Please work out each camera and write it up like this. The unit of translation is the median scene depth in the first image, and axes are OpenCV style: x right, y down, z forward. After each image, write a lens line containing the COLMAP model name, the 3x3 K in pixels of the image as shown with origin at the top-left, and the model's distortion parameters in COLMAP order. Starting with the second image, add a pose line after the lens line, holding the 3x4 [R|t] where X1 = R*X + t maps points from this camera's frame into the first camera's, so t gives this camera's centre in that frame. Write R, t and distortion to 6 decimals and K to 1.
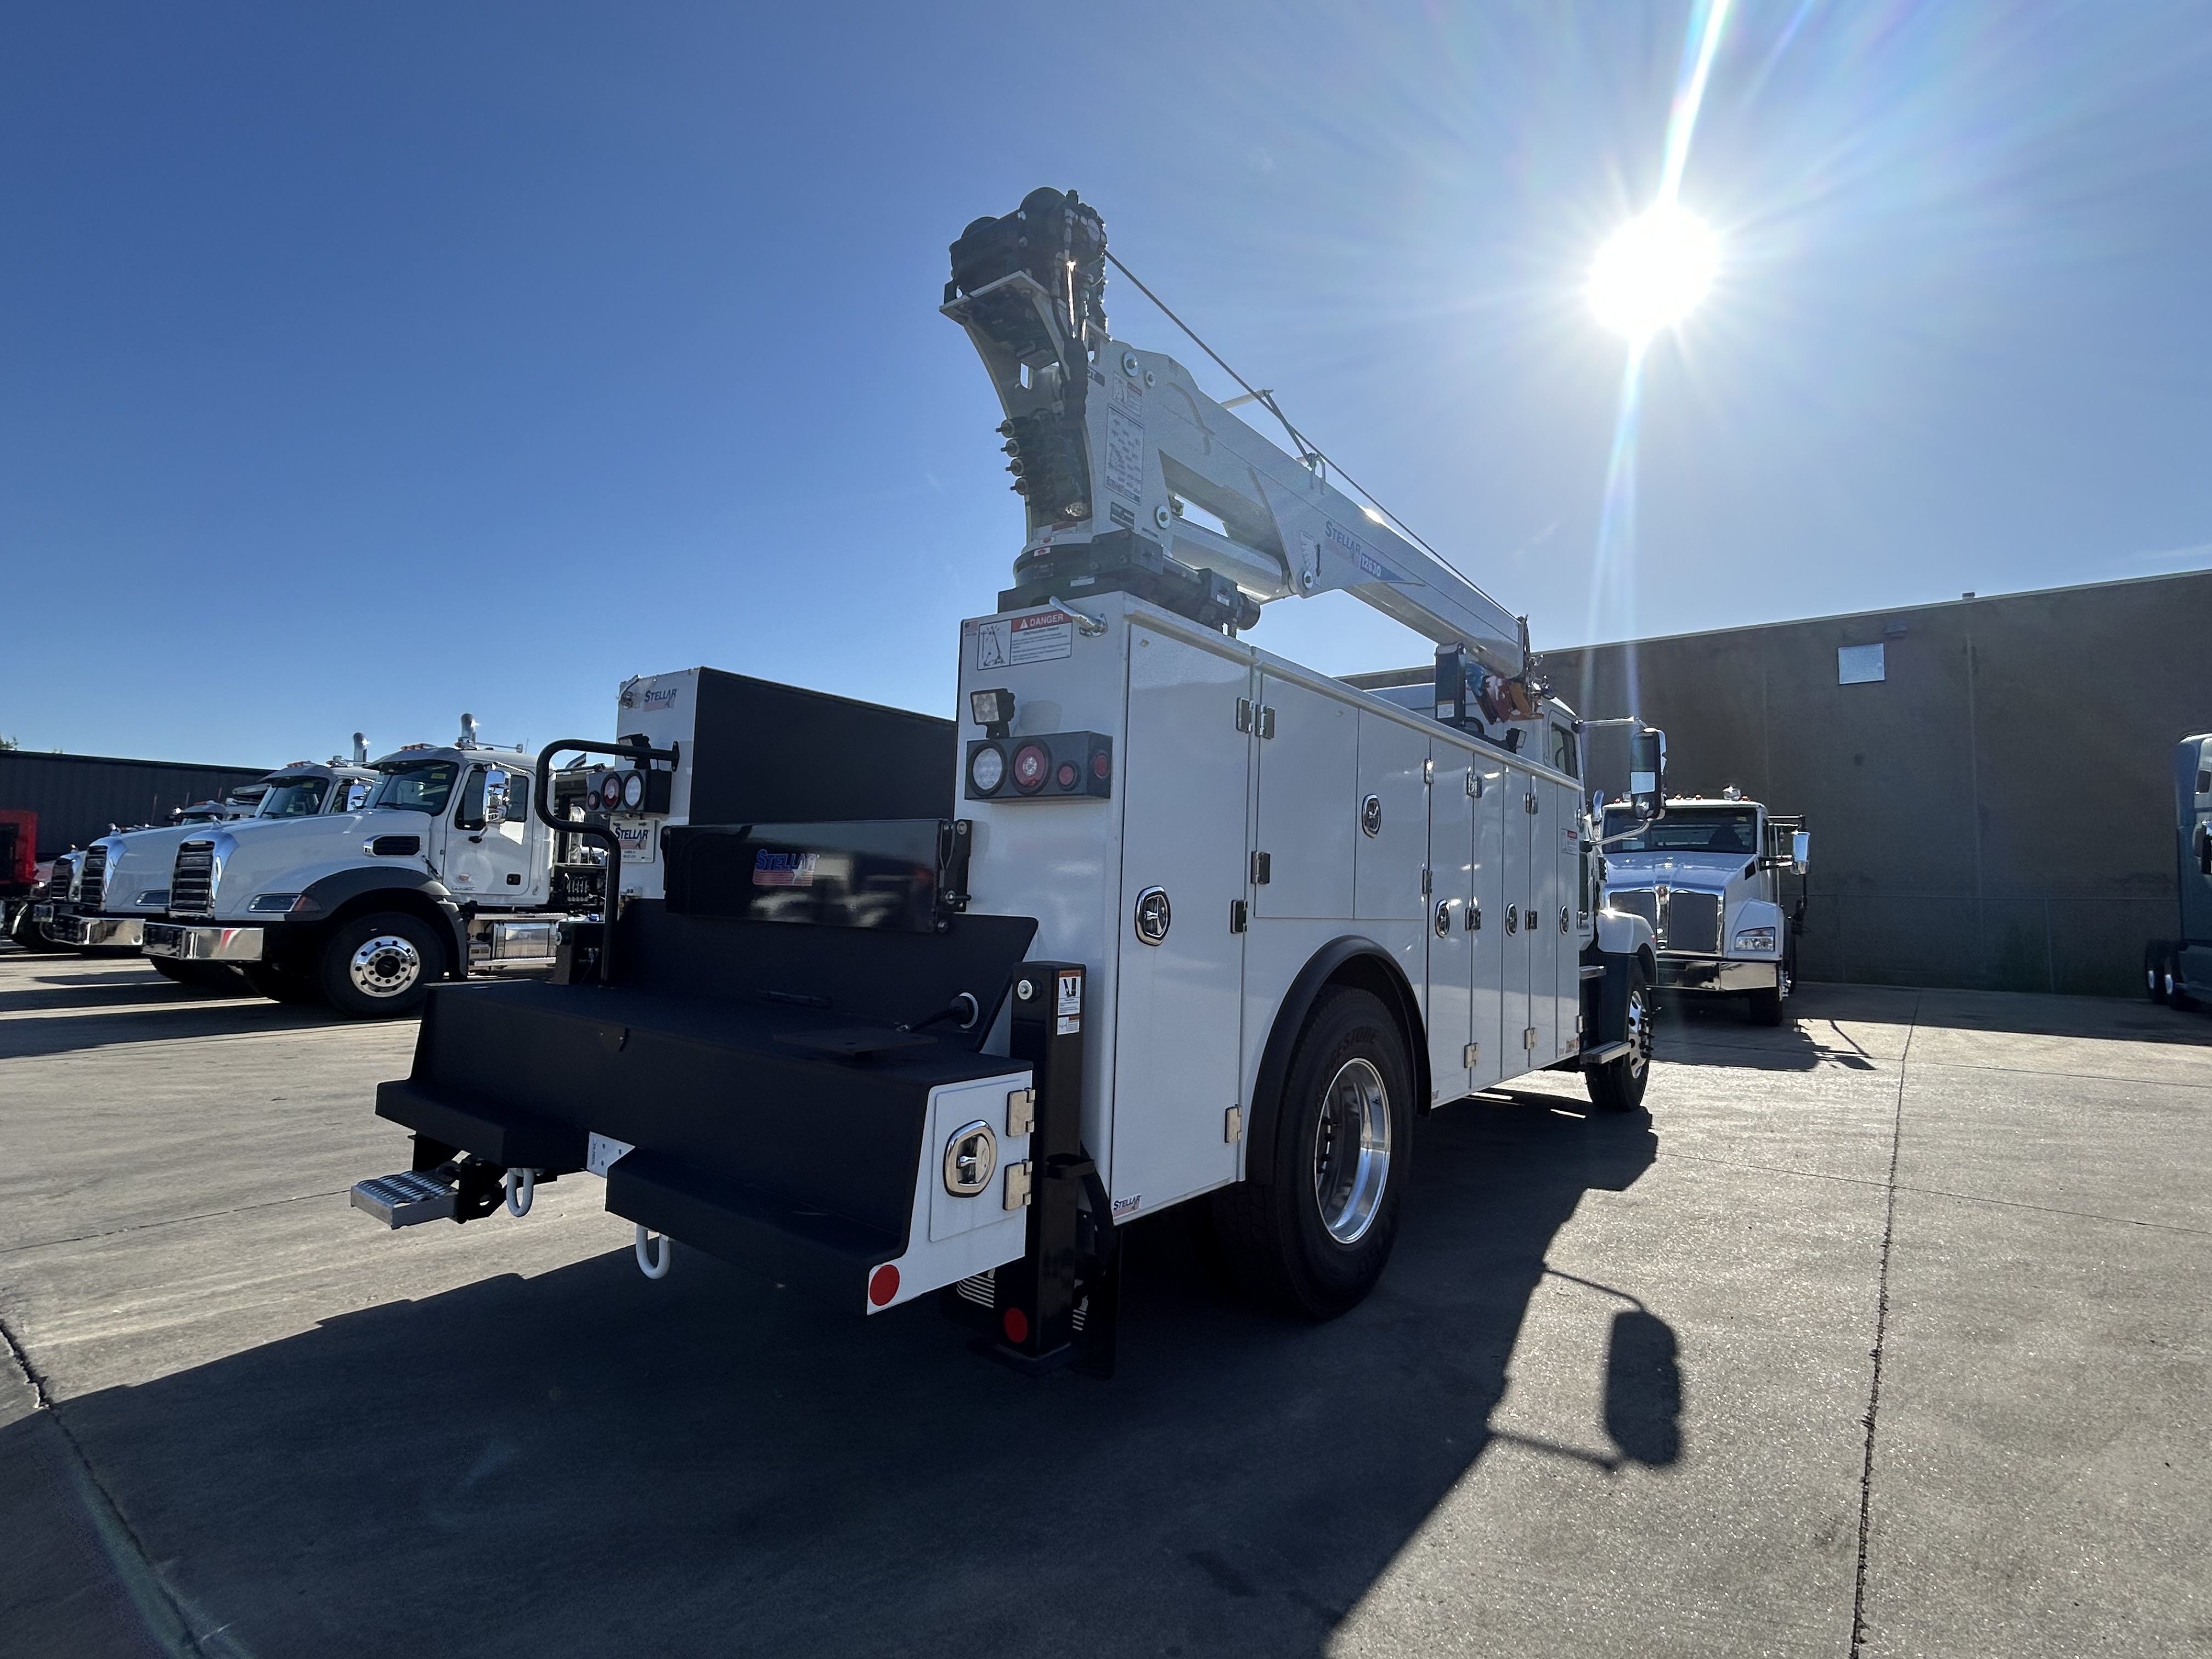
lens RADIAL K [[1052.7, 0, 1110.1], [0, 1052.7, 835.9], [0, 0, 1]] dist [0.009891, -0.000083]
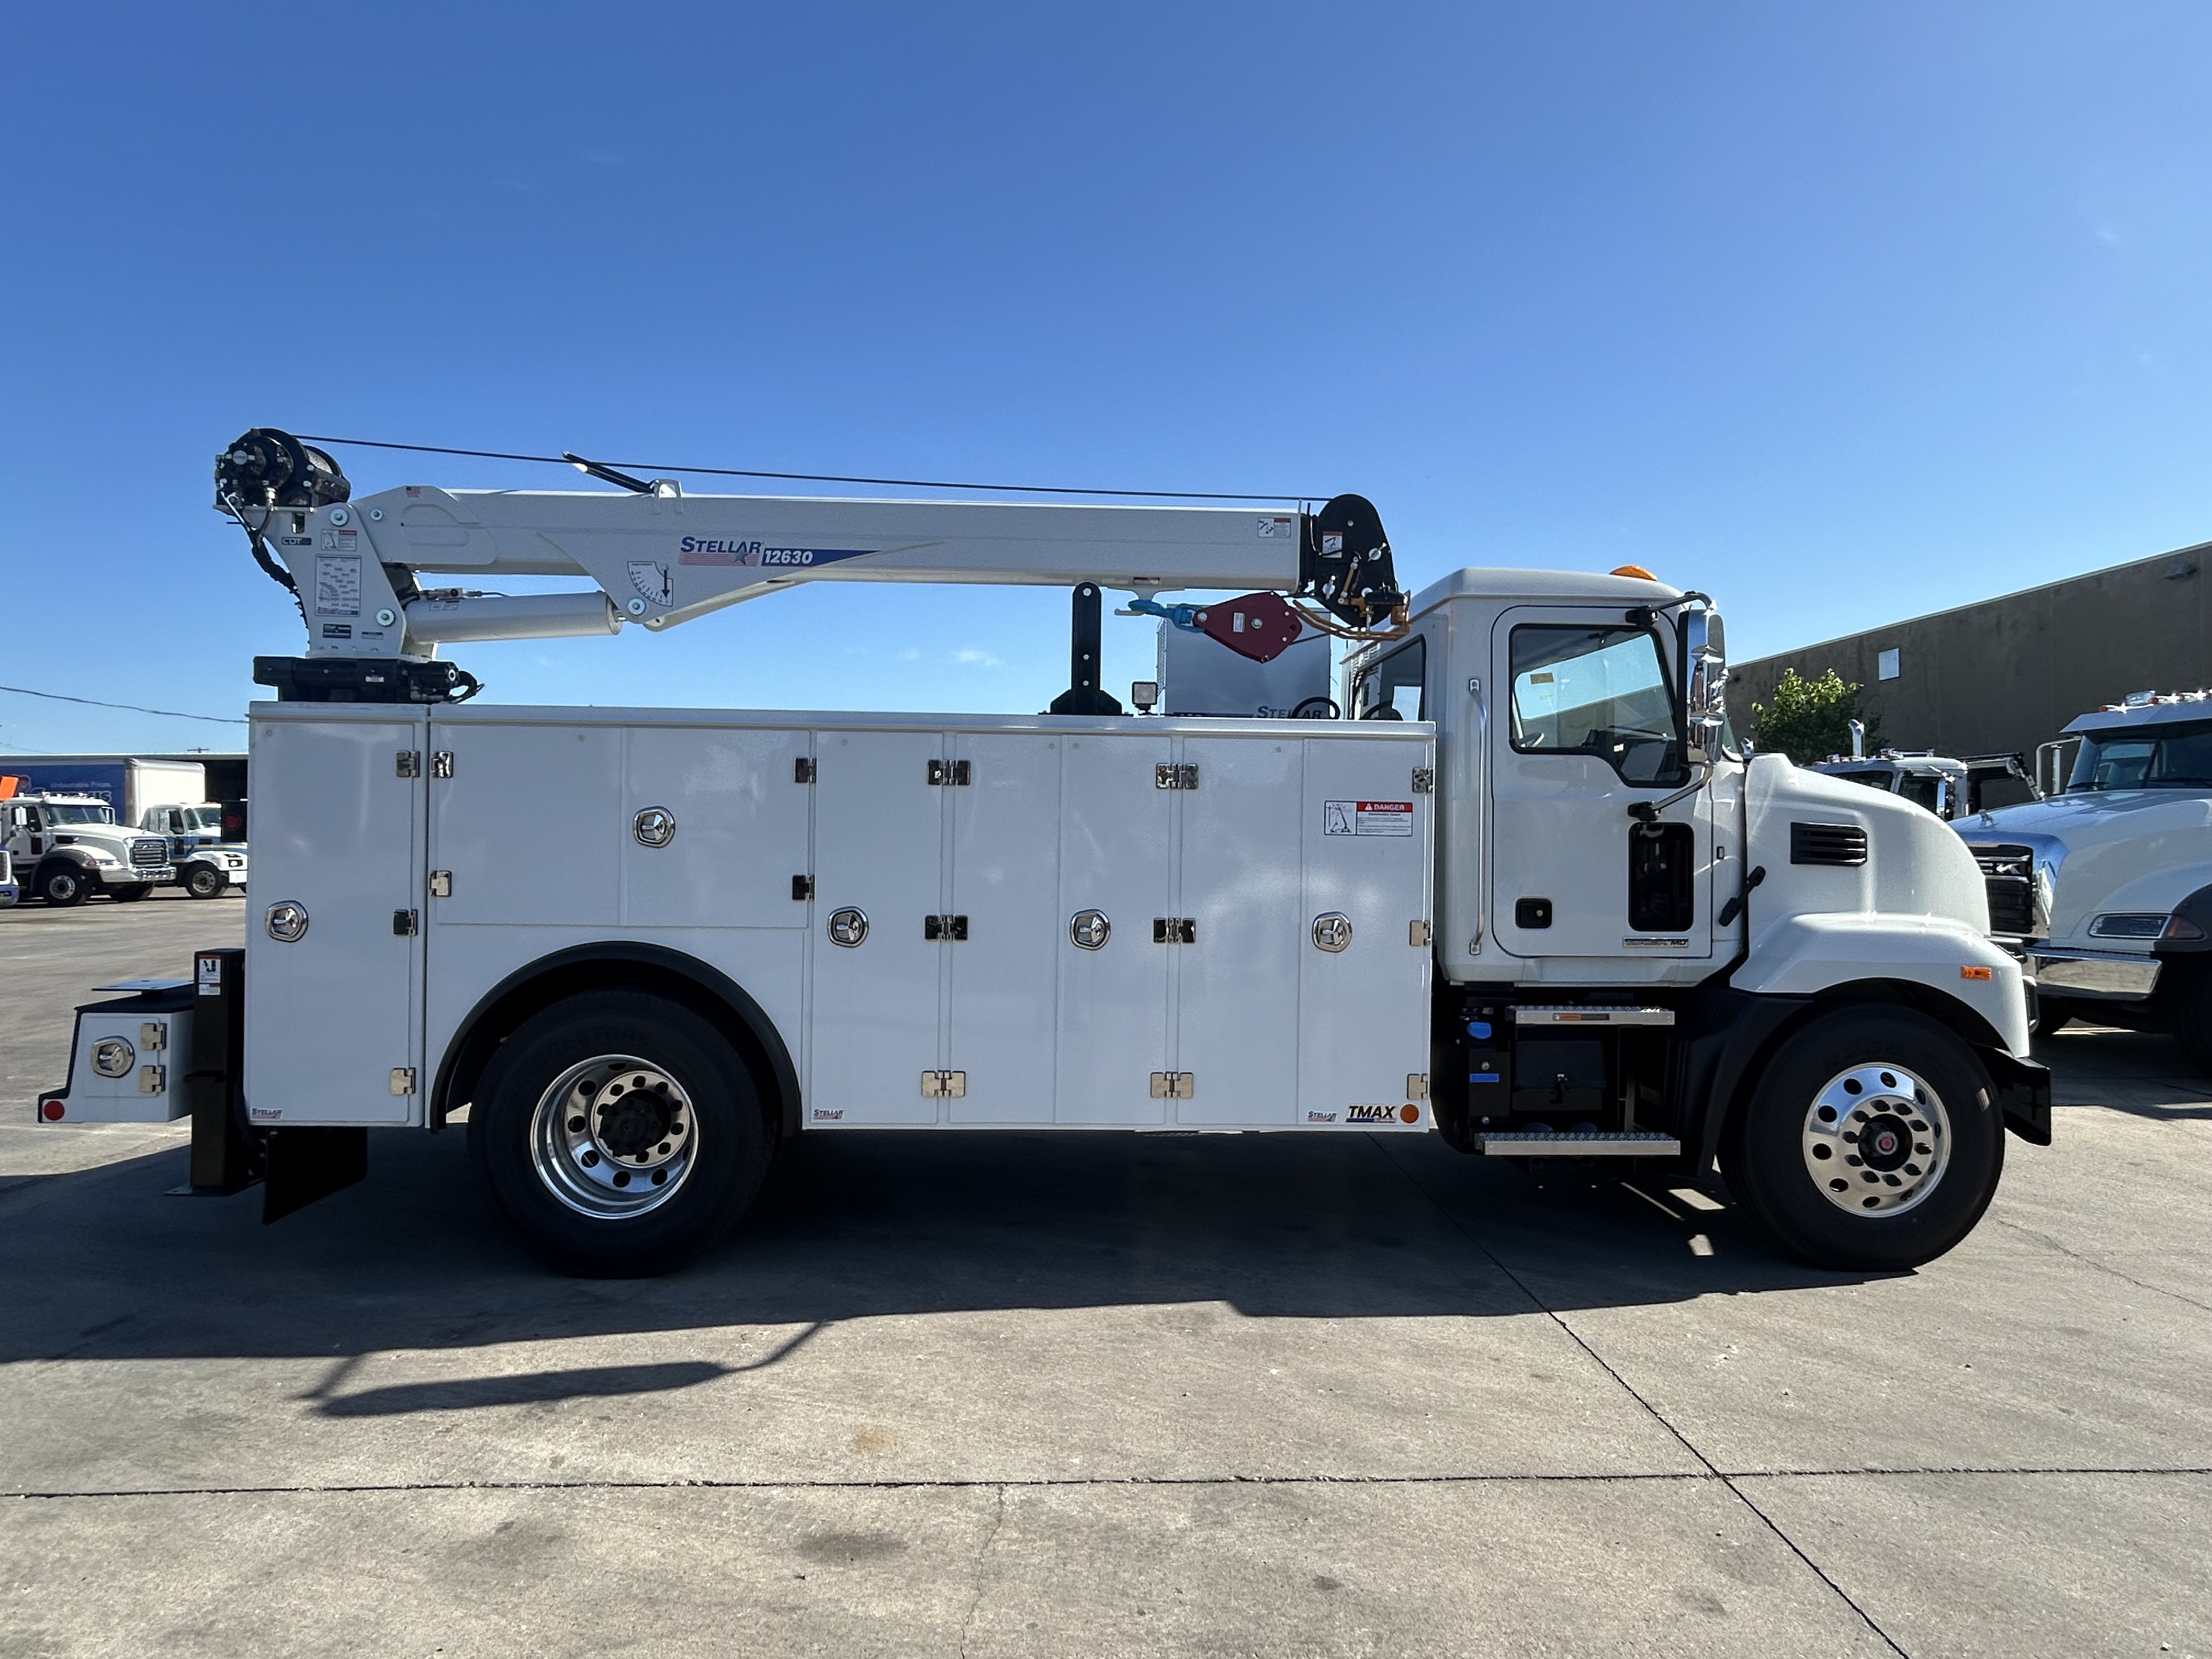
lens RADIAL K [[1217.8, 0, 1116.1], [0, 1217.8, 825.6], [0, 0, 1]] dist [0.020278, -0.000932]
pose [[0.627315, -0.015309, -0.778615, 1.955139], [0.049794, 0.998549, 0.020485, -0.031184], [0.777172, -0.051621, 0.627168, 0.790528]]
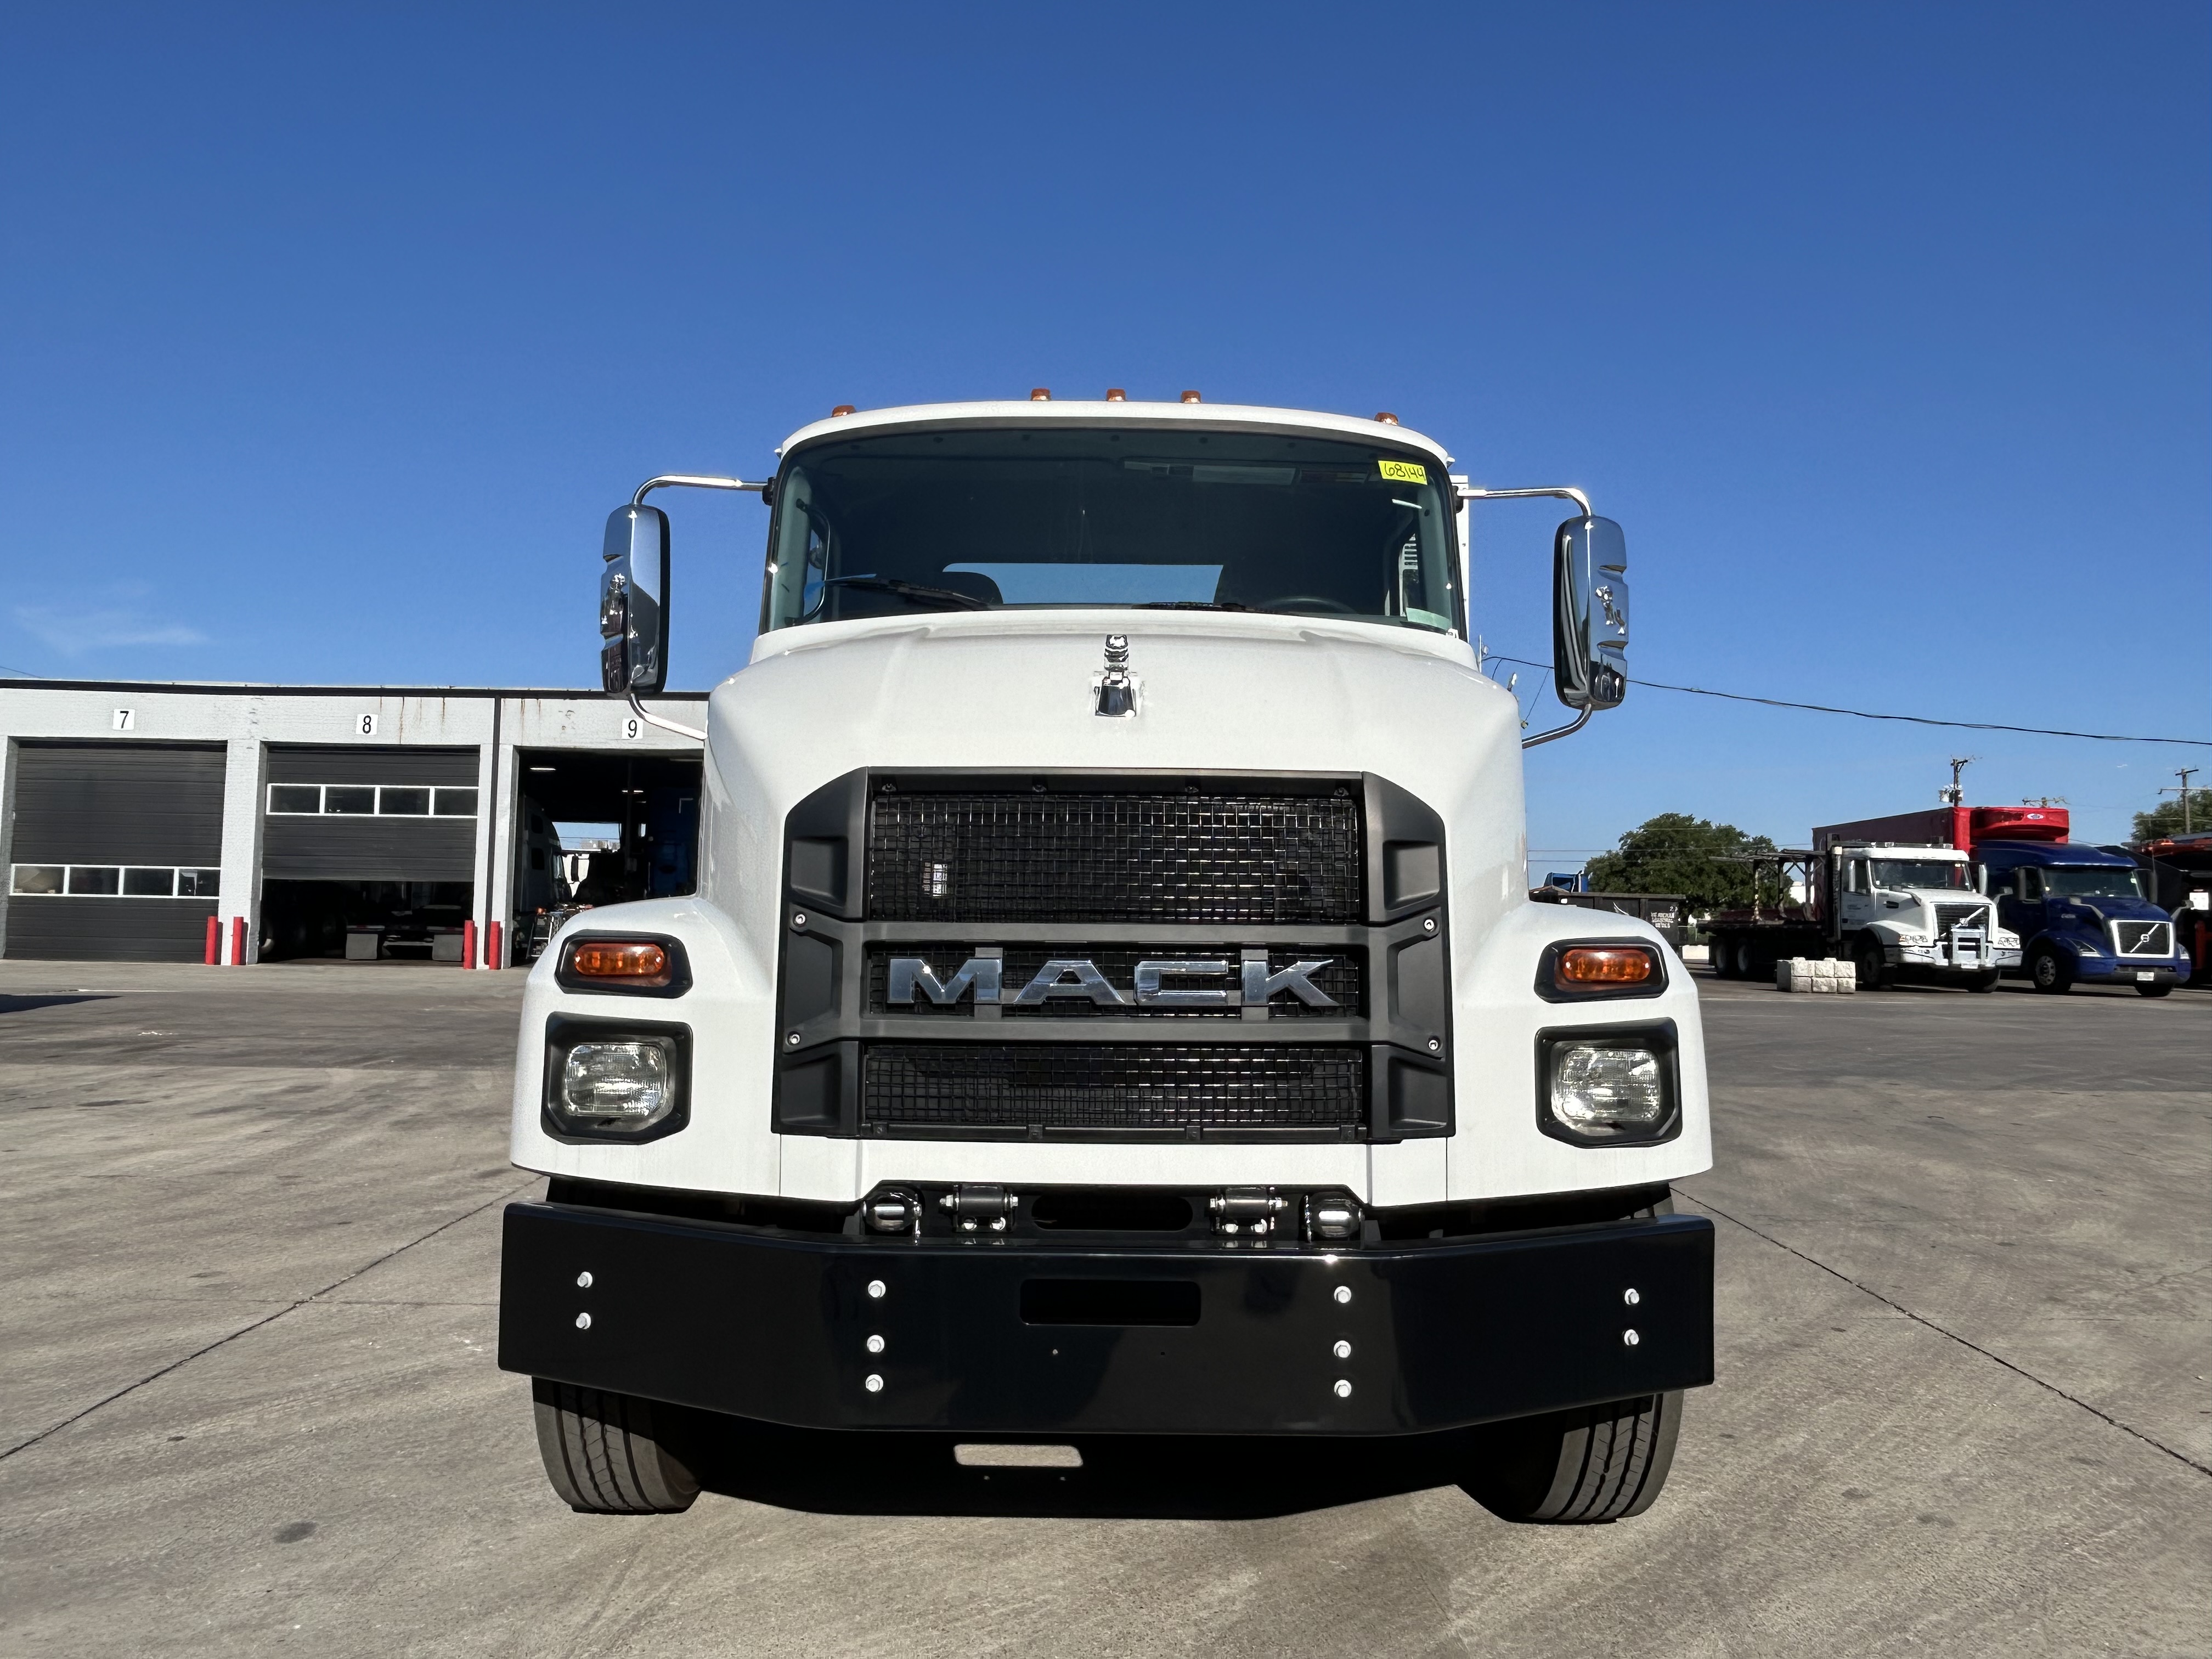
lens RADIAL K [[1490.8, 0, 1120.3], [0, 1490.8, 817.8], [0, 0, 1]] dist [-0.004600, 0.002231]
pose [[-0.795887, -0.060613, -0.602403, 1.715673], [0.007039, 0.993983, -0.109312, 0.261297], [0.605404, -0.091240, -0.790671, 3.910337]]
